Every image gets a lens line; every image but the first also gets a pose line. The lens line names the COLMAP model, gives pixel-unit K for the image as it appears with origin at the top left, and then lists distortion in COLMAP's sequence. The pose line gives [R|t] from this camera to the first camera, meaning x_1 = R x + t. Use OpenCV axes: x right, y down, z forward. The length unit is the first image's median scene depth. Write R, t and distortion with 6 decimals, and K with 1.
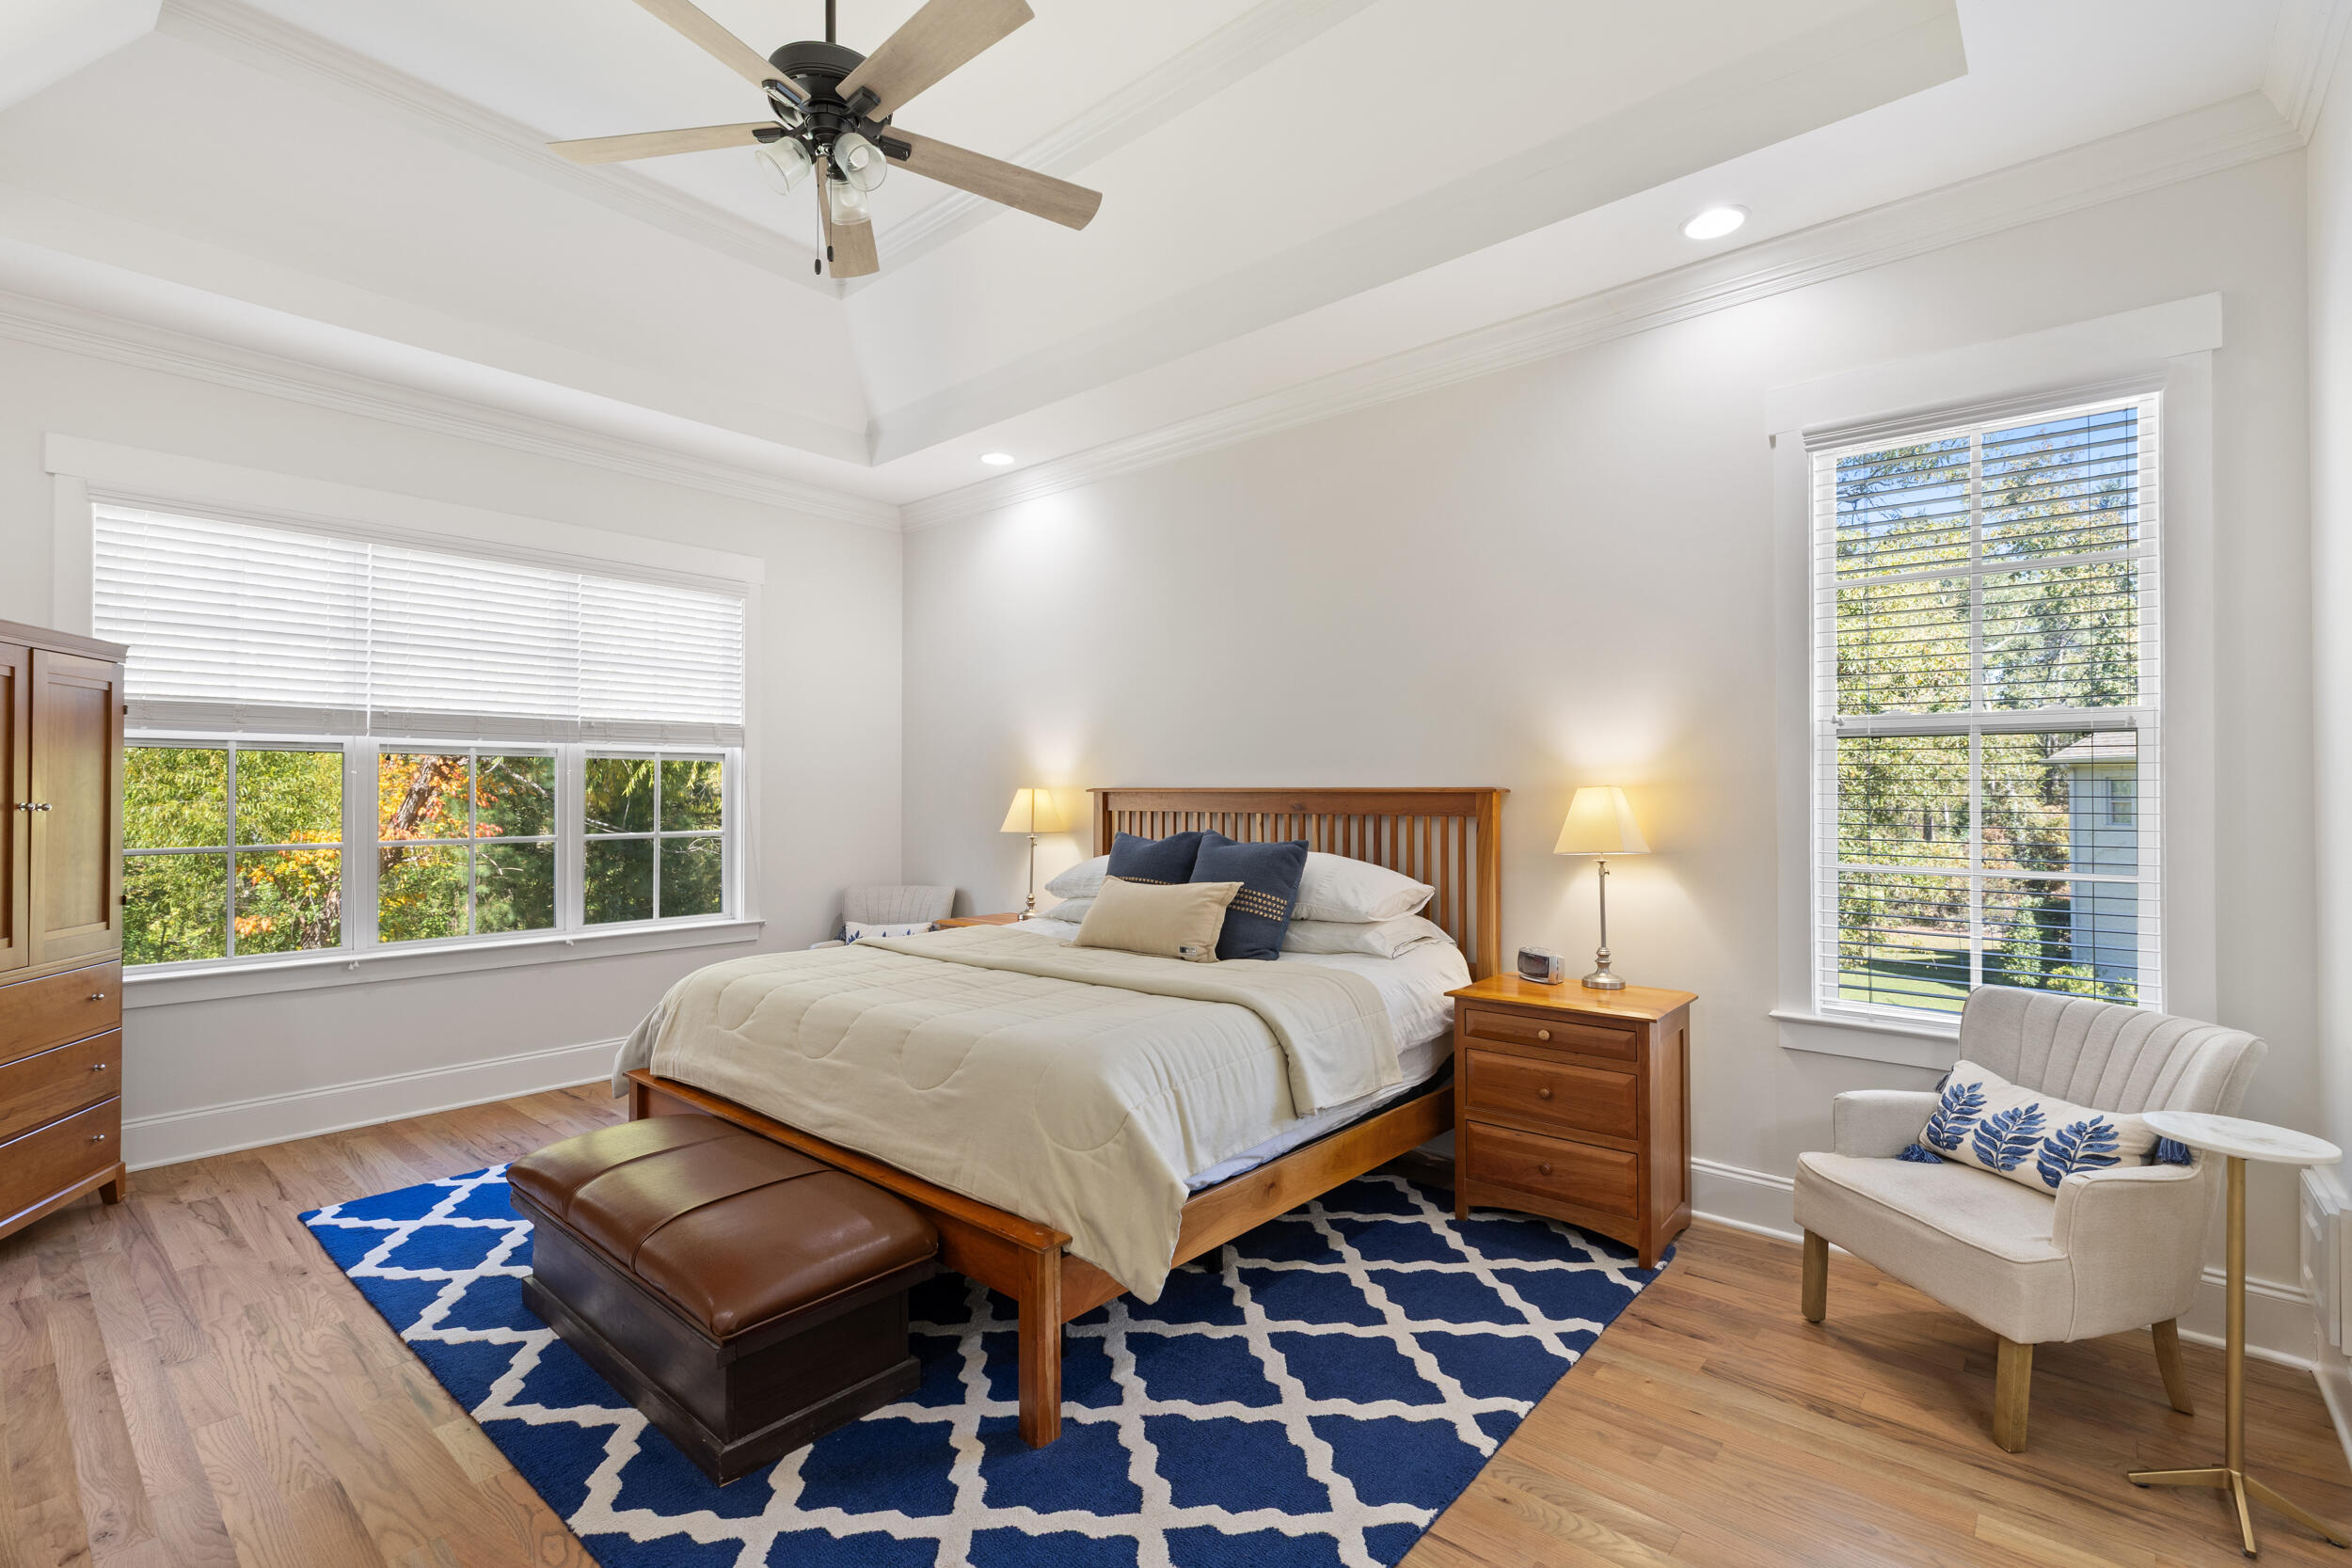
lens RADIAL K [[1063.9, 0, 1175.9], [0, 1063.9, 767.9], [0, 0, 1]] dist [0.017428, -0.001138]
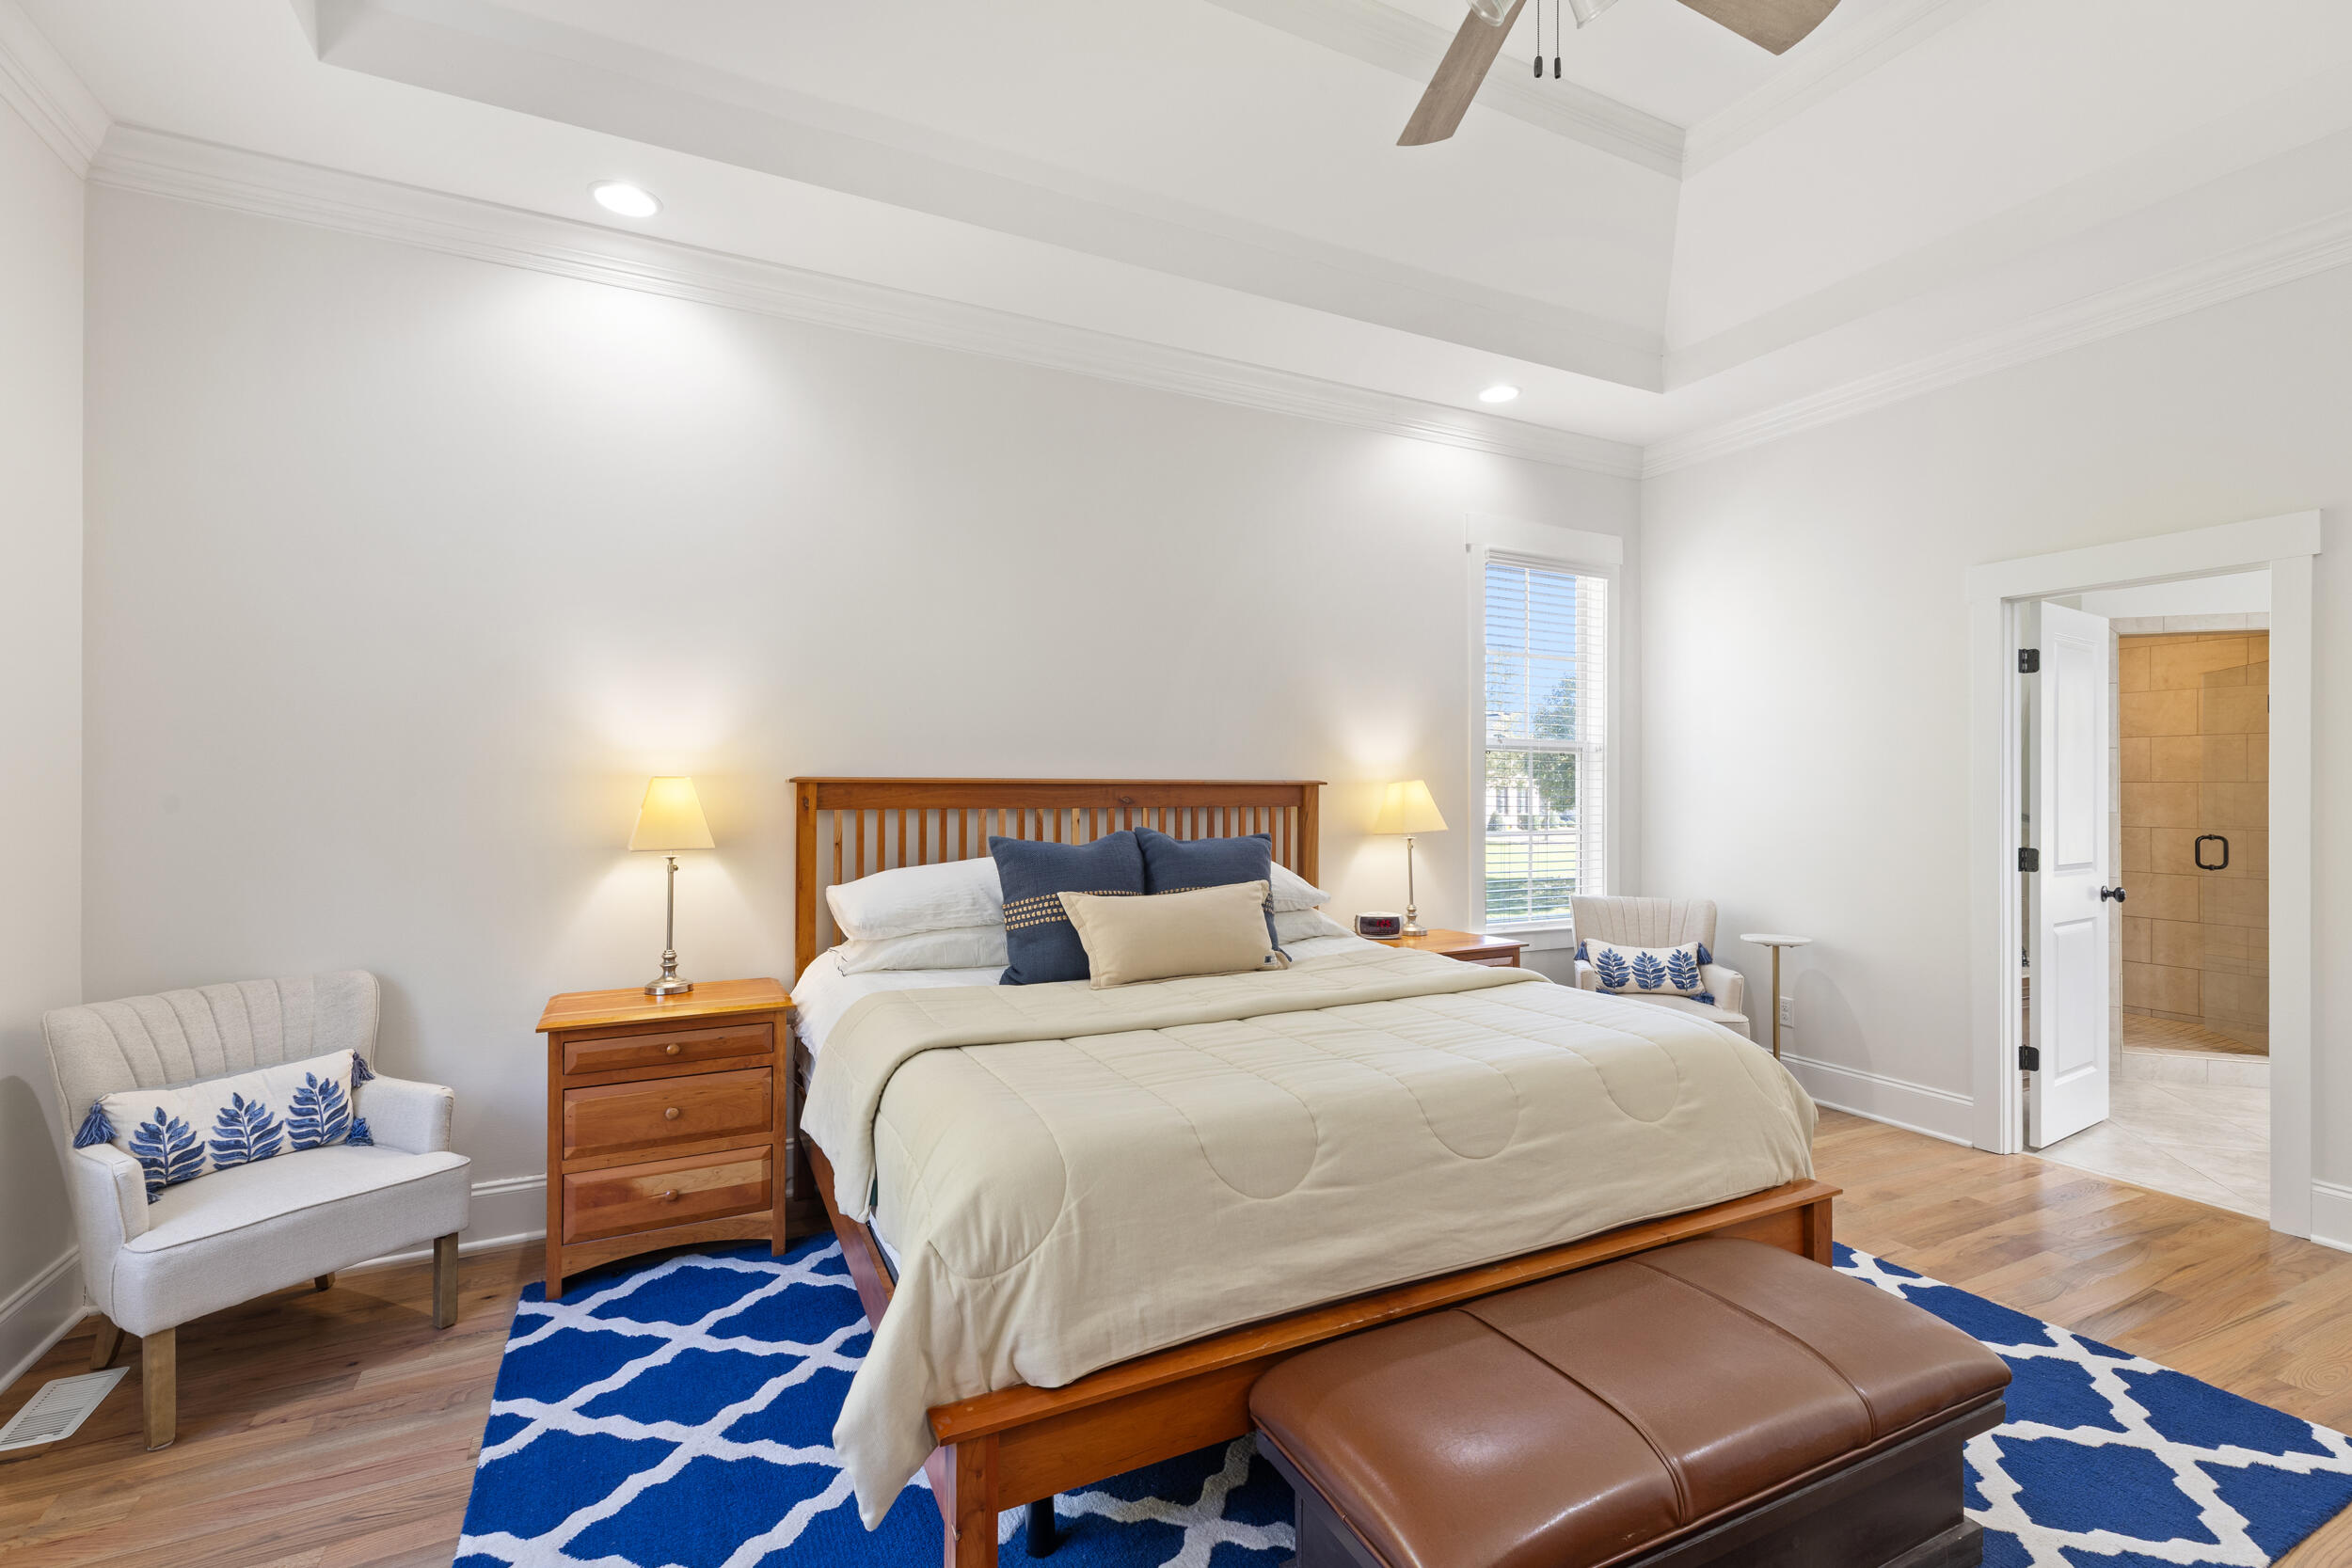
lens RADIAL K [[1063.9, 0, 1184.0], [0, 1063.9, 770.2], [0, 0, 1]] dist [0.017428, -0.001138]
pose [[0.376977, 0.011672, 0.926149, -0.814605], [-0.024843, 0.999688, -0.002486, 0.012798], [-0.925889, -0.022071, 0.377150, 0.690564]]
